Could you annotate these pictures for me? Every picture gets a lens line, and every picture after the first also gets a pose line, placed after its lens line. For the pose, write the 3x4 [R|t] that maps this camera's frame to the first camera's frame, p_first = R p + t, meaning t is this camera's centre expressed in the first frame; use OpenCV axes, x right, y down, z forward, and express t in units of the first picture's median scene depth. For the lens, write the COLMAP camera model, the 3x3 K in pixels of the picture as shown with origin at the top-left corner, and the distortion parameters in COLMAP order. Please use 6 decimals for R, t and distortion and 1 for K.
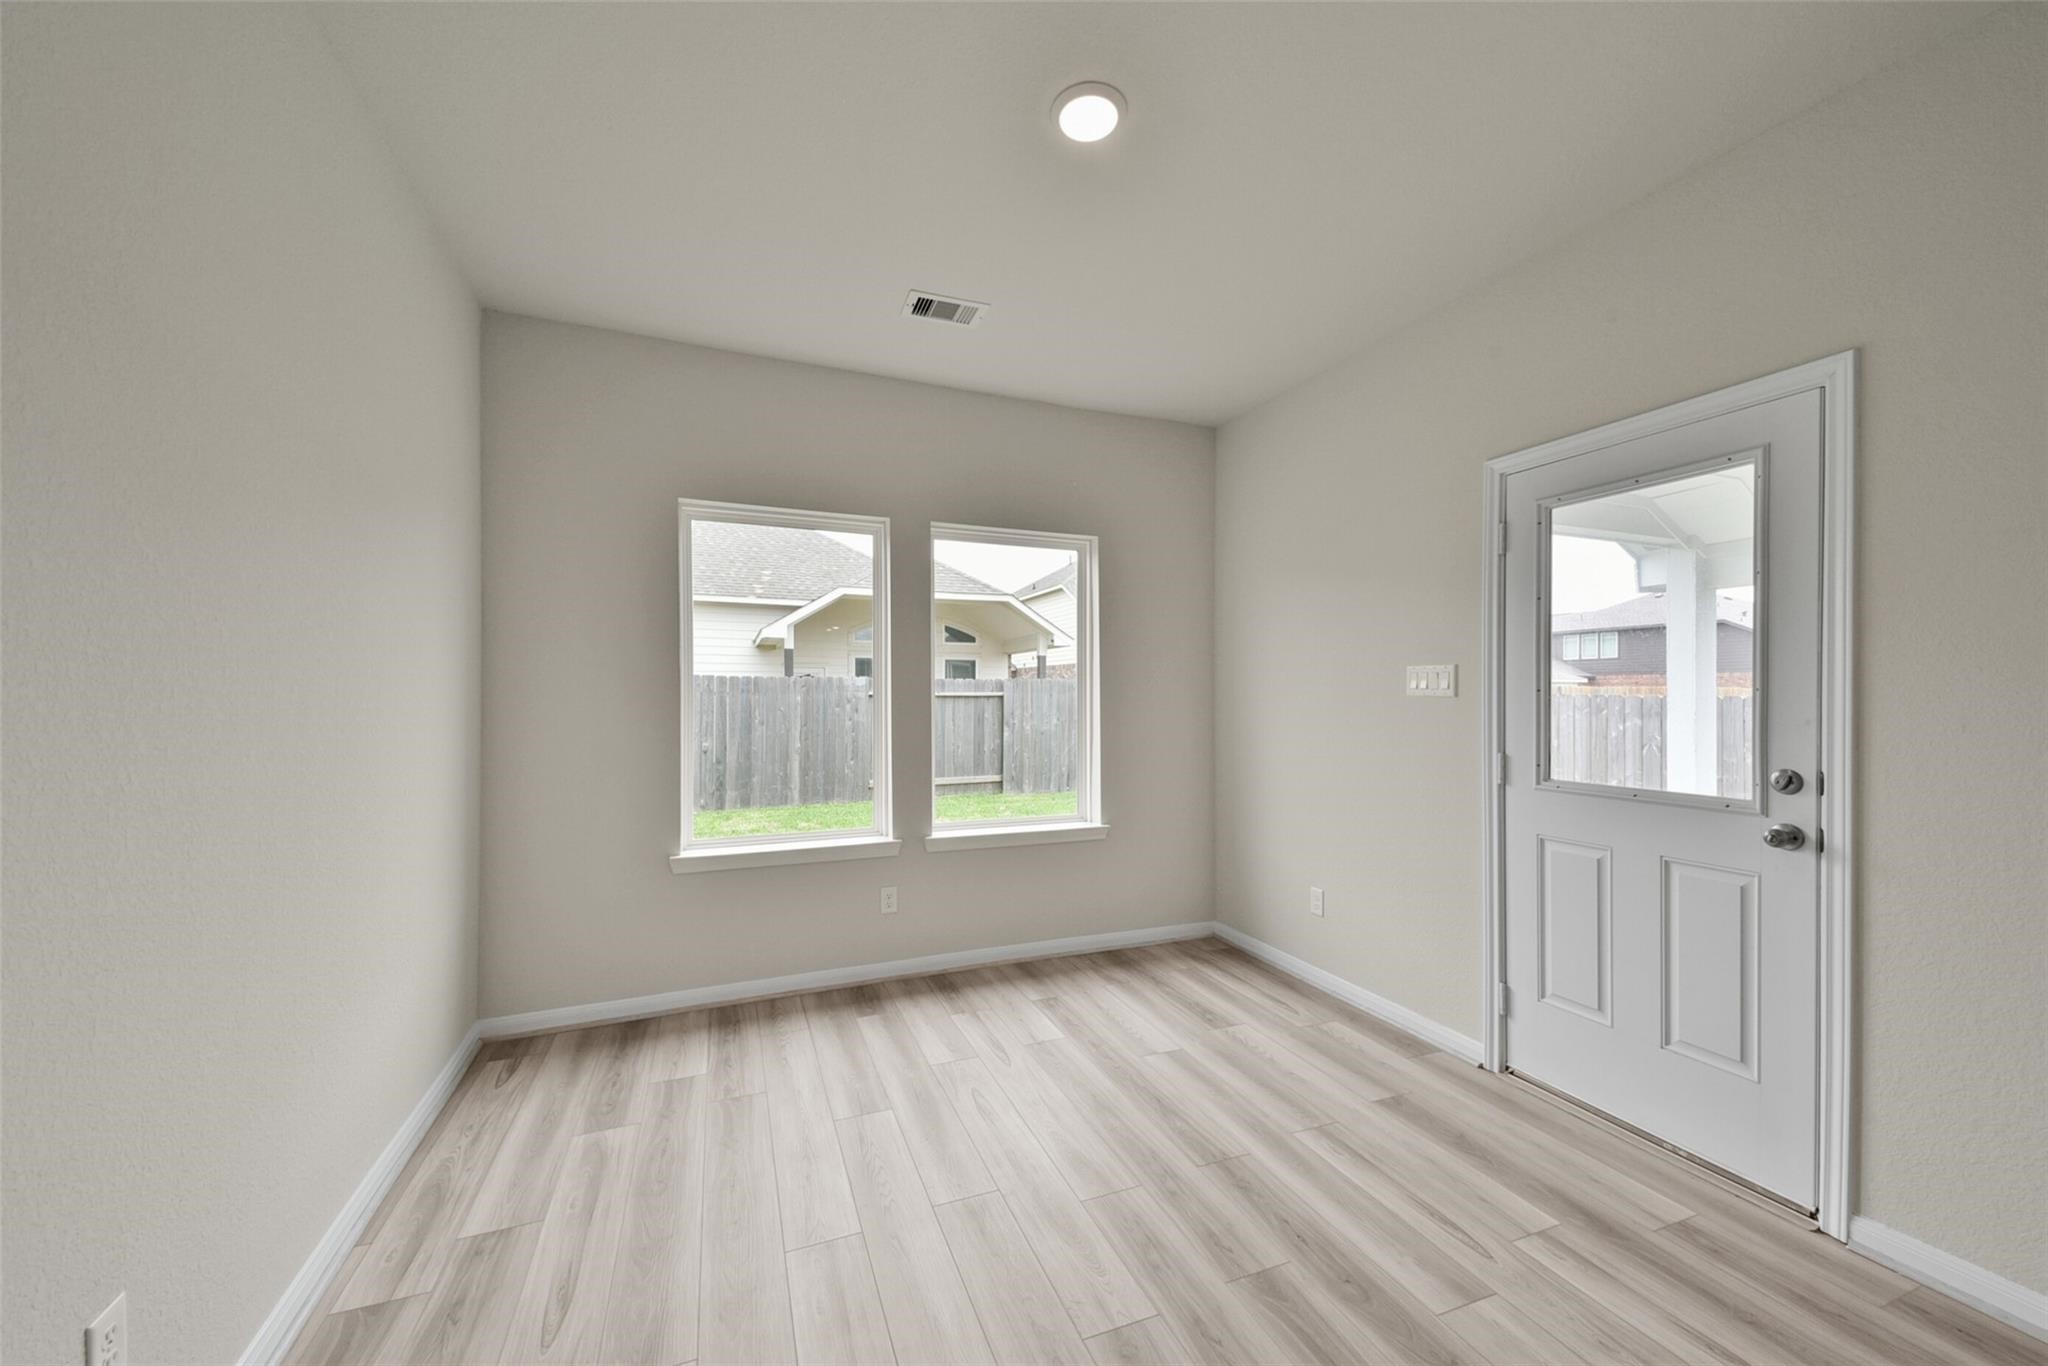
lens RADIAL K [[774.2, 0, 1026.7], [0, 774.2, 685.1], [0, 0, 1]] dist [0.047209, -0.016864]
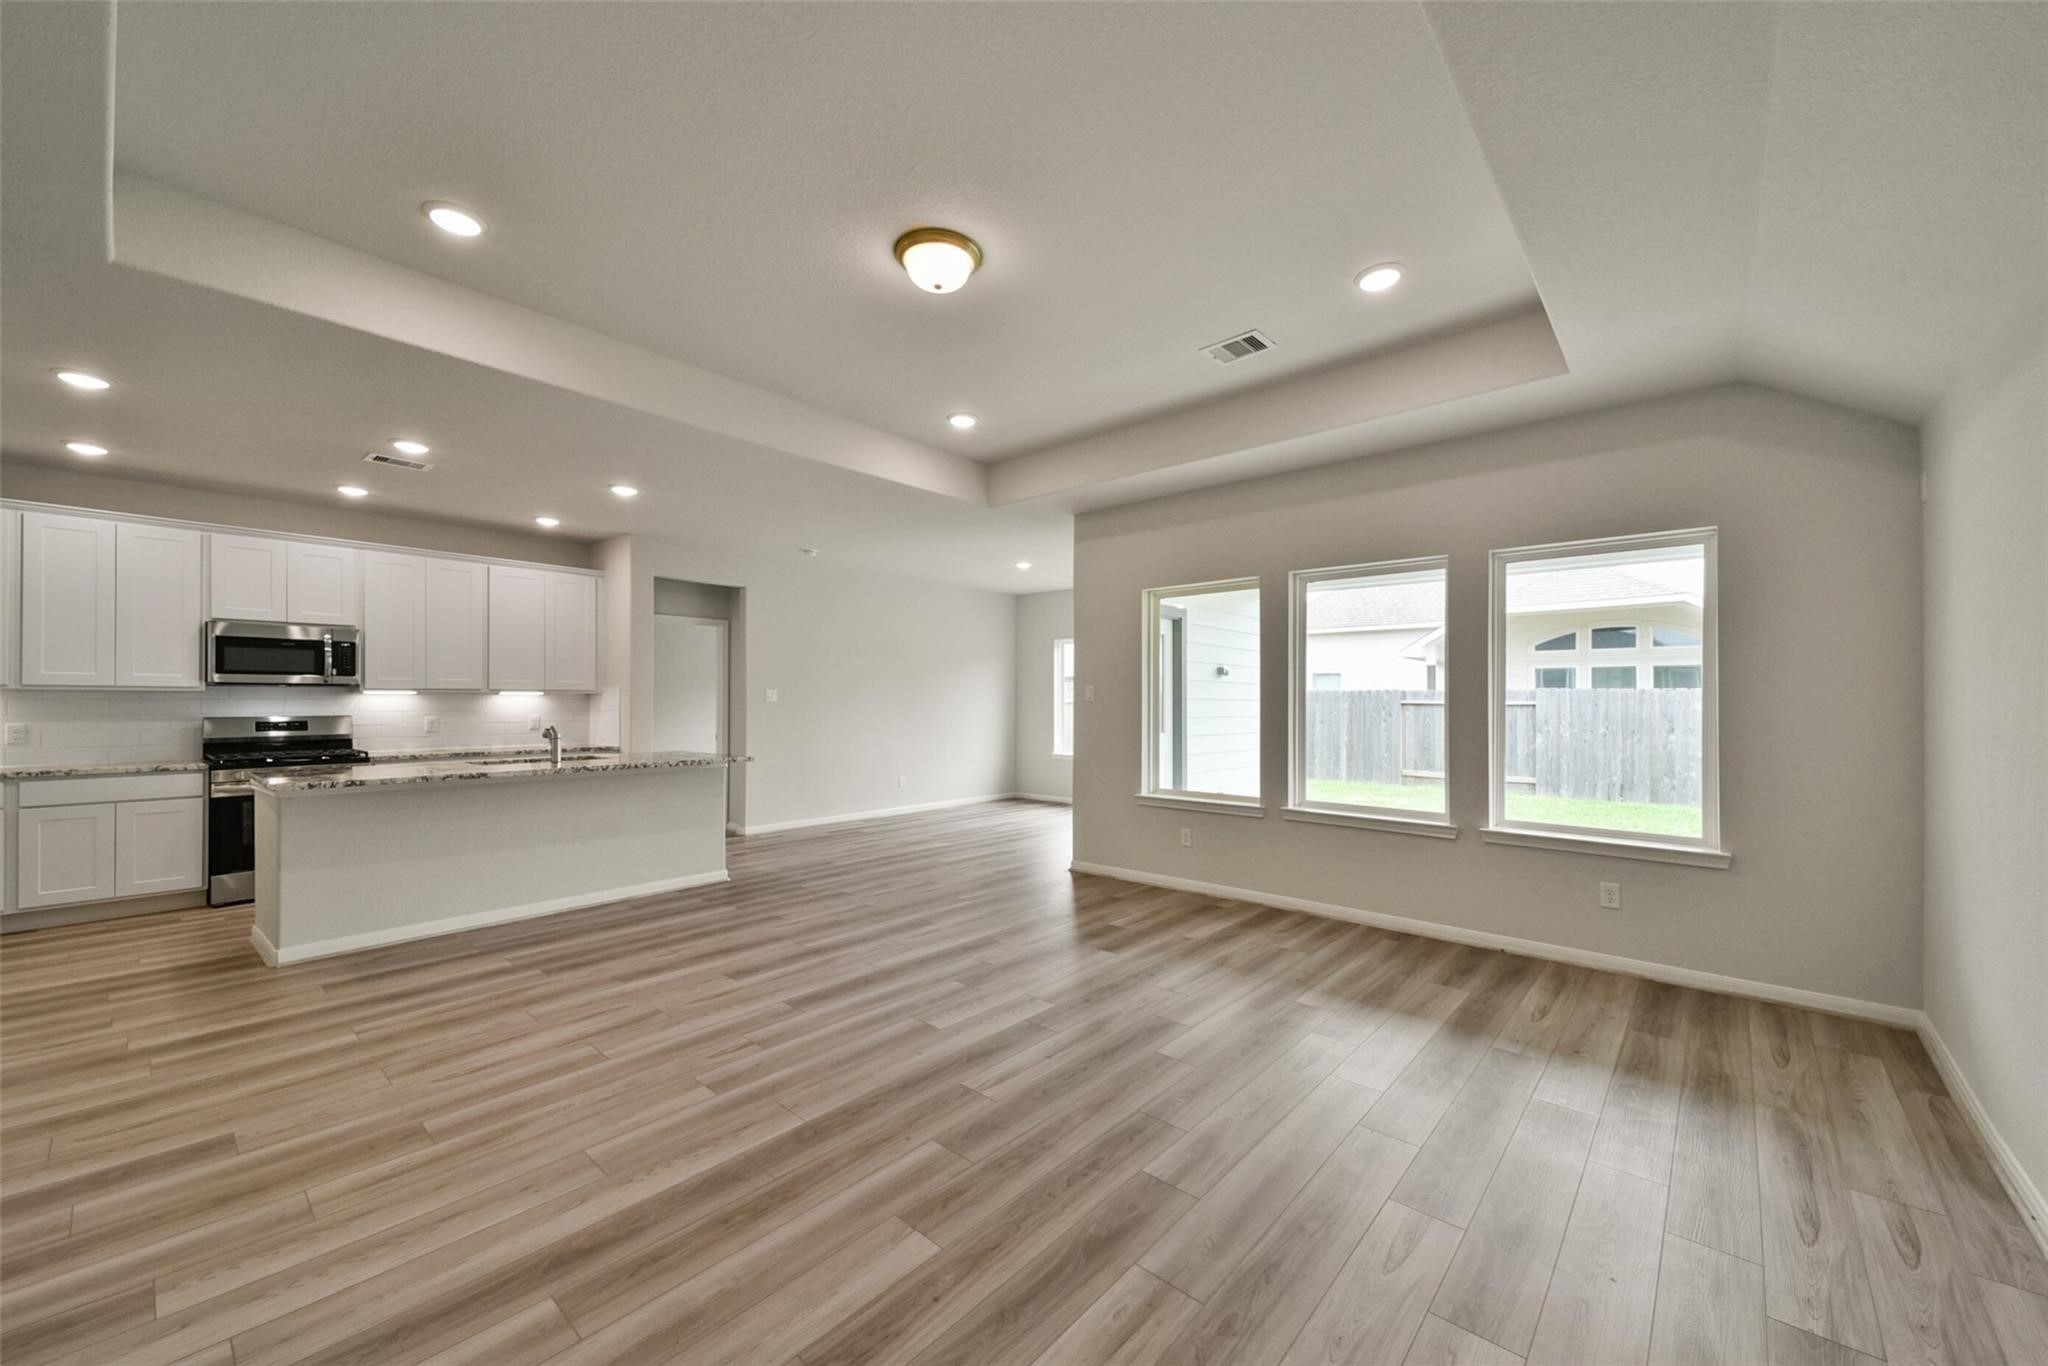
lens RADIAL K [[774.2, 0, 1026.7], [0, 774.2, 685.1], [0, 0, 1]] dist [0.047209, -0.016864]
pose [[0.450172, -0.018830, -0.892743, 2.531497], [0.008083, 0.999823, -0.017012, -0.000437], [0.892905, 0.000442, 0.450244, -0.527070]]
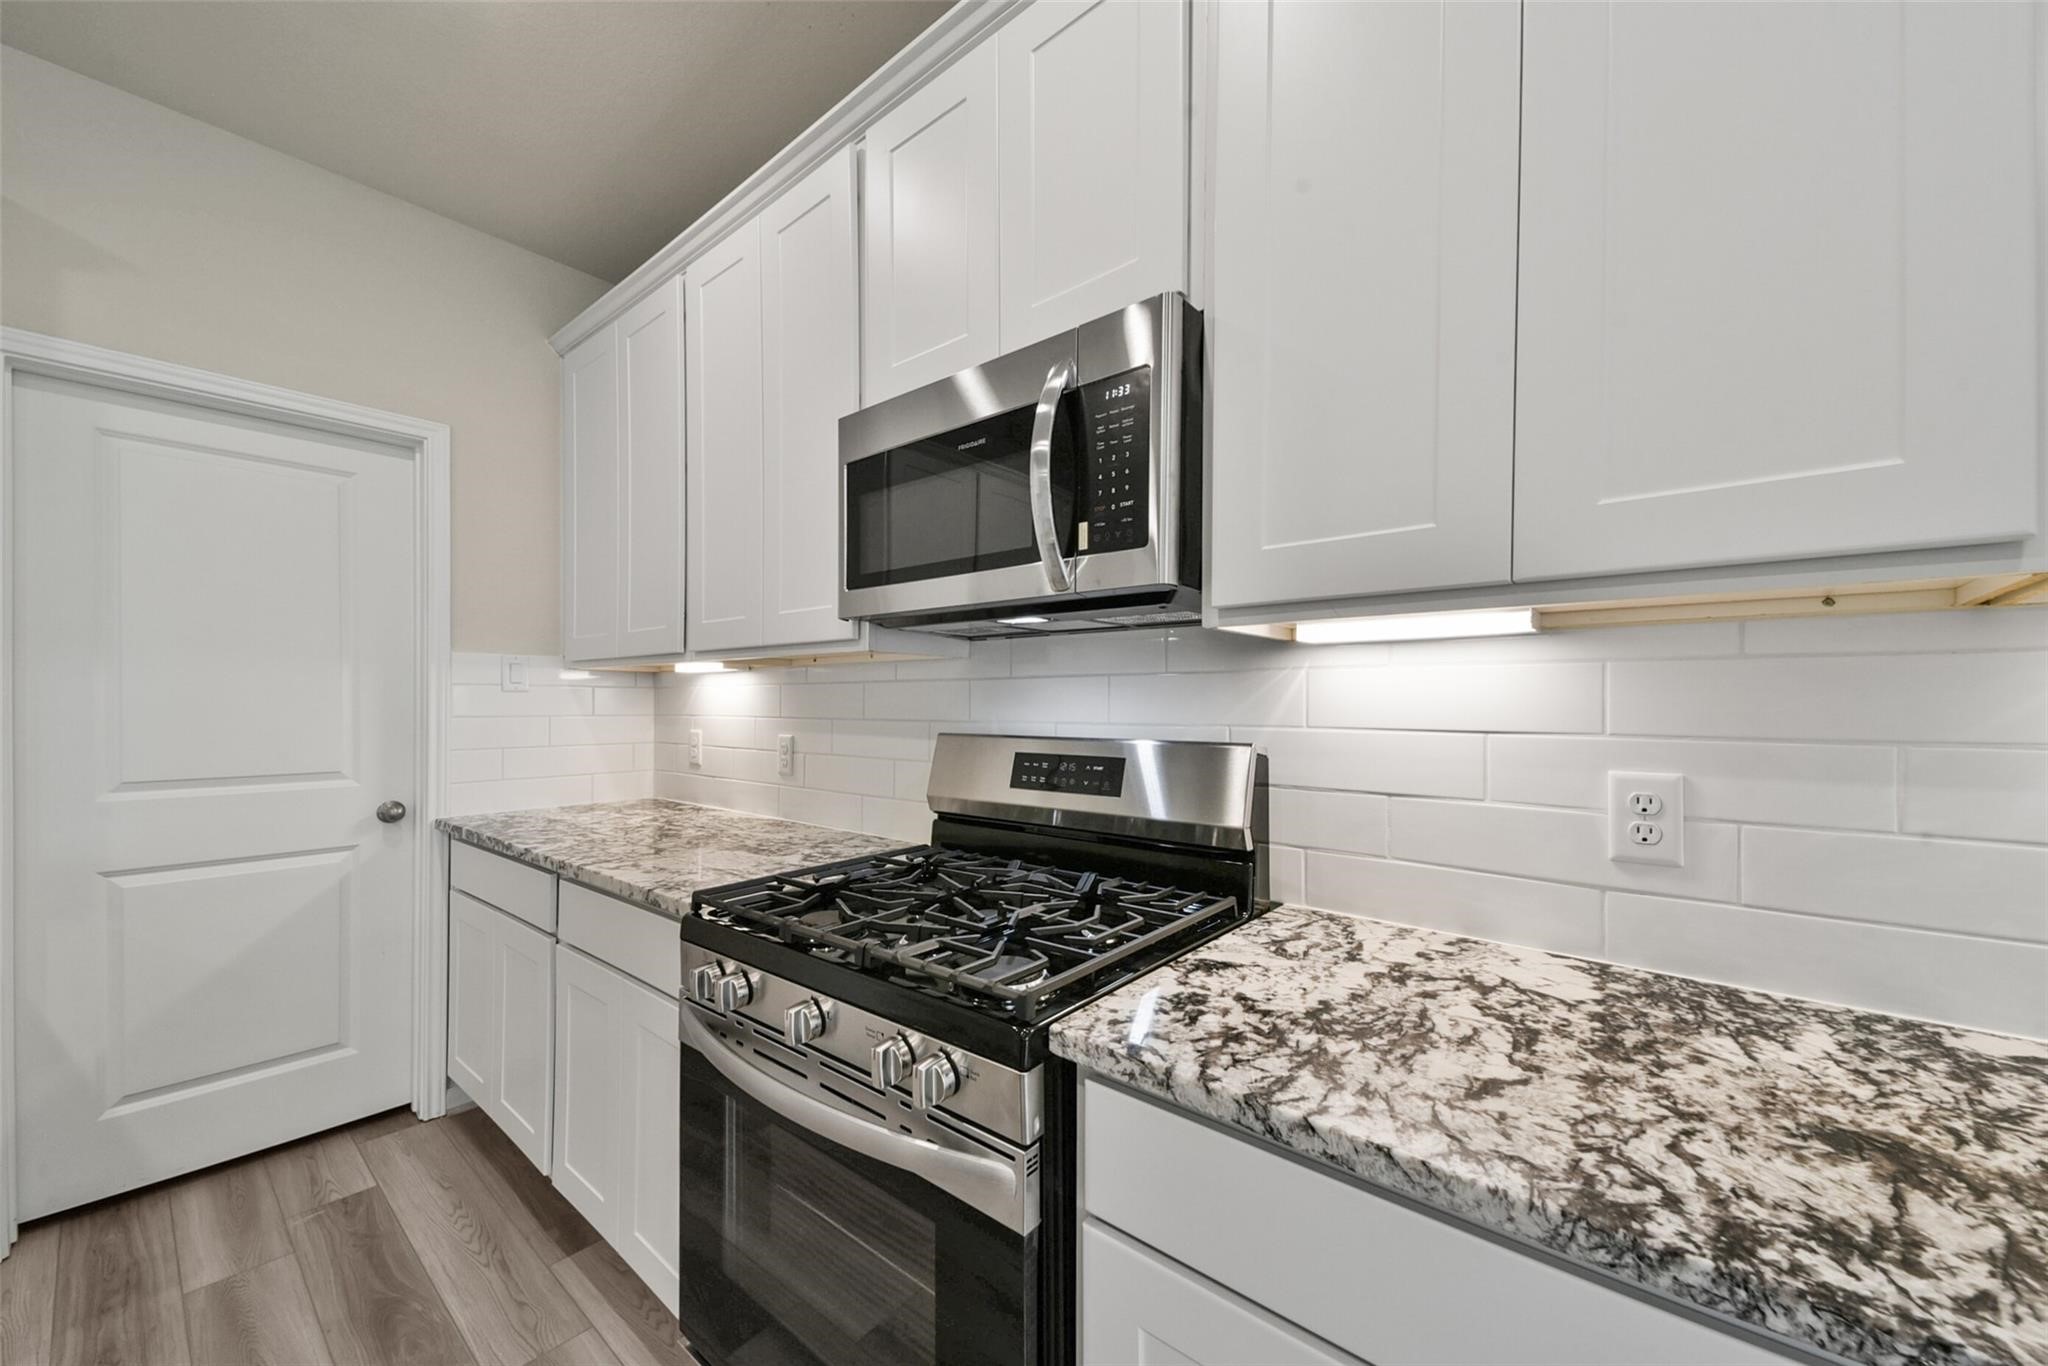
lens RADIAL K [[783.3, 0, 1026.9], [0, 783.3, 699.7], [0, 0, 1]] dist [0.046739, -0.016470]
pose [[-0.891066, -0.000117, -0.453874, 0.226096], [0.002425, 0.999984, -0.005019, 0.004146], [0.453867, -0.005573, -0.891052, -0.822588]]
